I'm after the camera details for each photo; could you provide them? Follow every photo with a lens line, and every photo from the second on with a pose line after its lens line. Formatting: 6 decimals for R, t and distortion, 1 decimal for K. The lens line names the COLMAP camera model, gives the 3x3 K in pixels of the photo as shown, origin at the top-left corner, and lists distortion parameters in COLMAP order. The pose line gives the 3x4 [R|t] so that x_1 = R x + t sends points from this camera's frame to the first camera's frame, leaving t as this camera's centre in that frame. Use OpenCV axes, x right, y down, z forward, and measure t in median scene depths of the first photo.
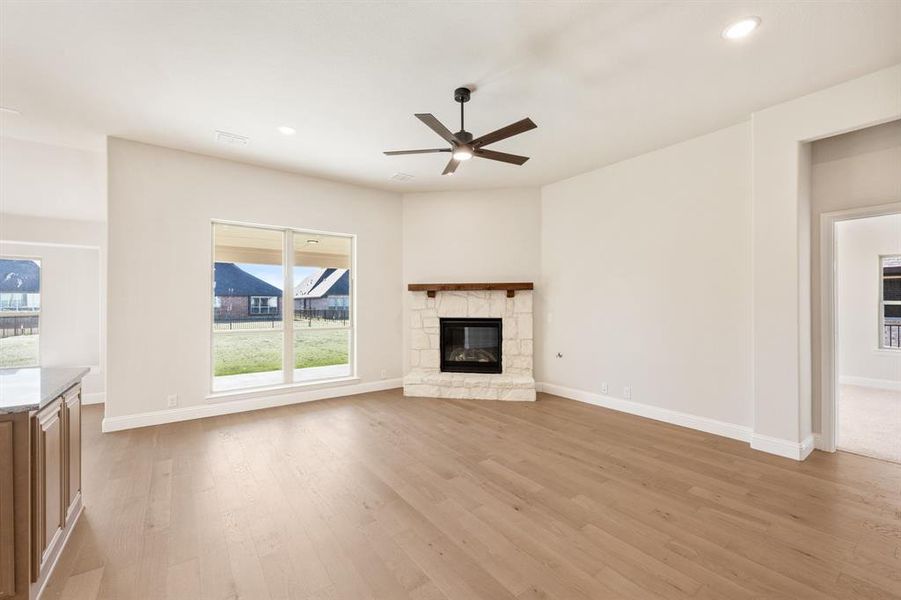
lens RADIAL K [[364.7, 0, 450.8], [0, 364.7, 302.0], [0, 0, 1]] dist [0.001612, 0.000642]
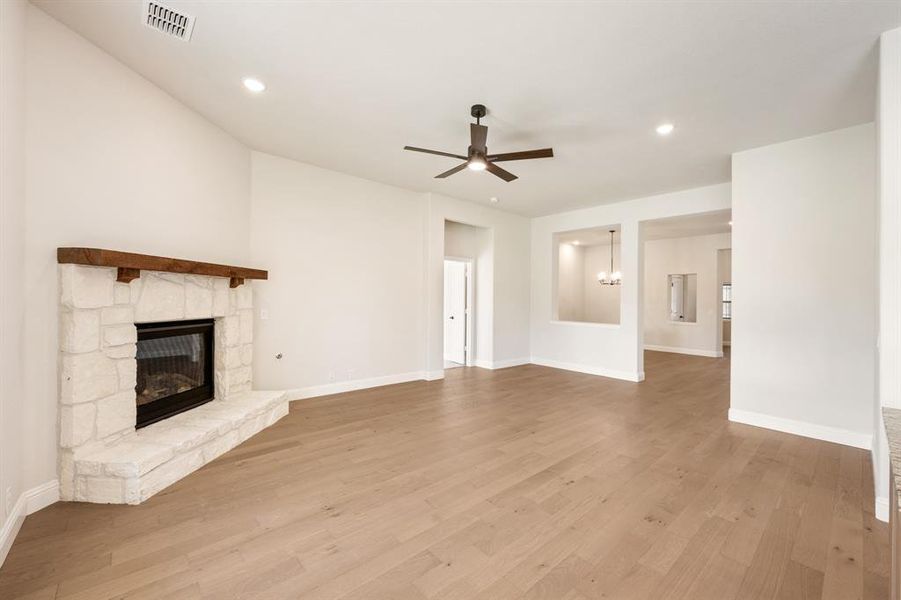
lens RADIAL K [[364.7, 0, 447.1], [0, 364.7, 298.4], [0, 0, 1]] dist [0.001612, 0.000642]
pose [[-0.067677, -0.000456, 0.997707, -0.572393], [-0.015248, 0.999884, -0.000577, 0.002559], [-0.997591, -0.015253, -0.067676, 0.634234]]
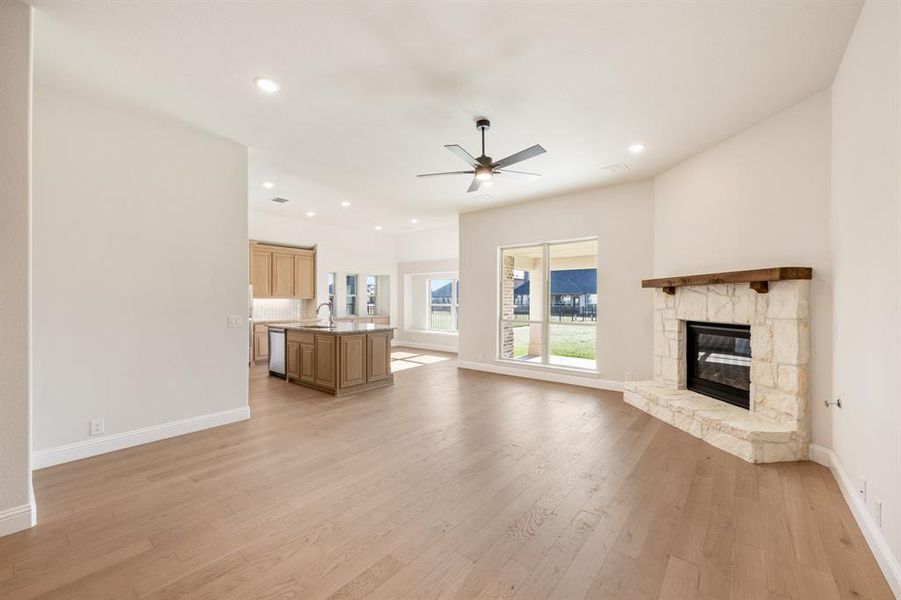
lens RADIAL K [[364.7, 0, 454.7], [0, 364.7, 298.7], [0, 0, 1]] dist [0.001612, 0.000642]
pose [[0.263000, -0.003321, -0.964790, 0.629057], [0.000934, 0.999994, -0.003187, -0.001175], [0.964795, -0.000063, 0.263002, 0.326798]]
